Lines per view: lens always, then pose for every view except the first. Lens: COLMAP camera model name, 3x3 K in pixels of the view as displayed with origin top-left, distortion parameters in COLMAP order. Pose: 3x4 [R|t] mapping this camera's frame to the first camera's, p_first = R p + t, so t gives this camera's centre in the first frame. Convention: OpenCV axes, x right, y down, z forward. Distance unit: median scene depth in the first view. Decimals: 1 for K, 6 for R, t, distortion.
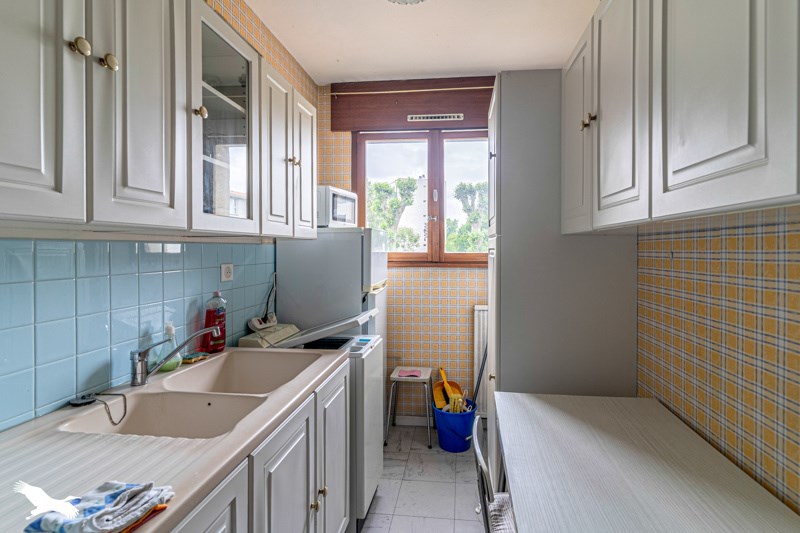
lens RADIAL K [[382.4, 0, 412.4], [0, 382.4, 248.2], [0, 0, 1]] dist [0.002264, 0.000311]
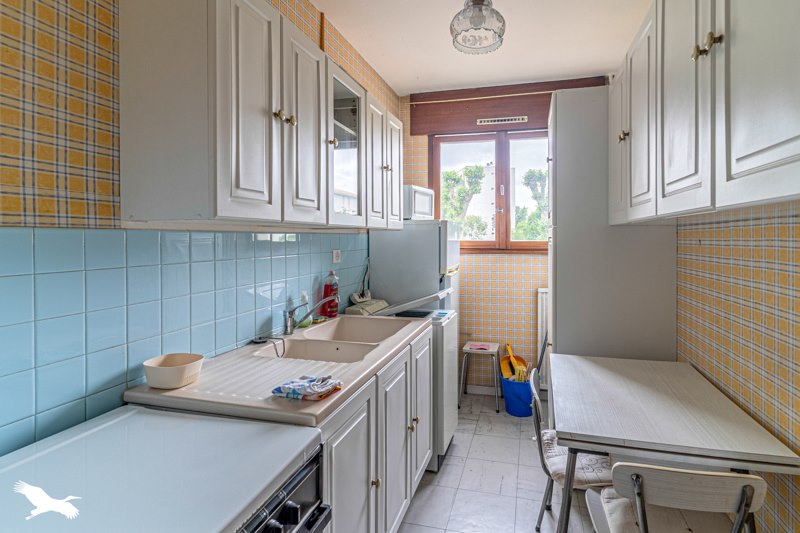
lens RADIAL K [[382.4, 0, 438.2], [0, 382.4, 237.0], [0, 0, 1]] dist [0.002264, 0.000311]
pose [[0.994000, -0.002291, -0.109355, -0.006751], [0.002360, 0.999997, 0.000497, -0.001231], [0.109353, -0.000752, 0.994003, -0.228140]]
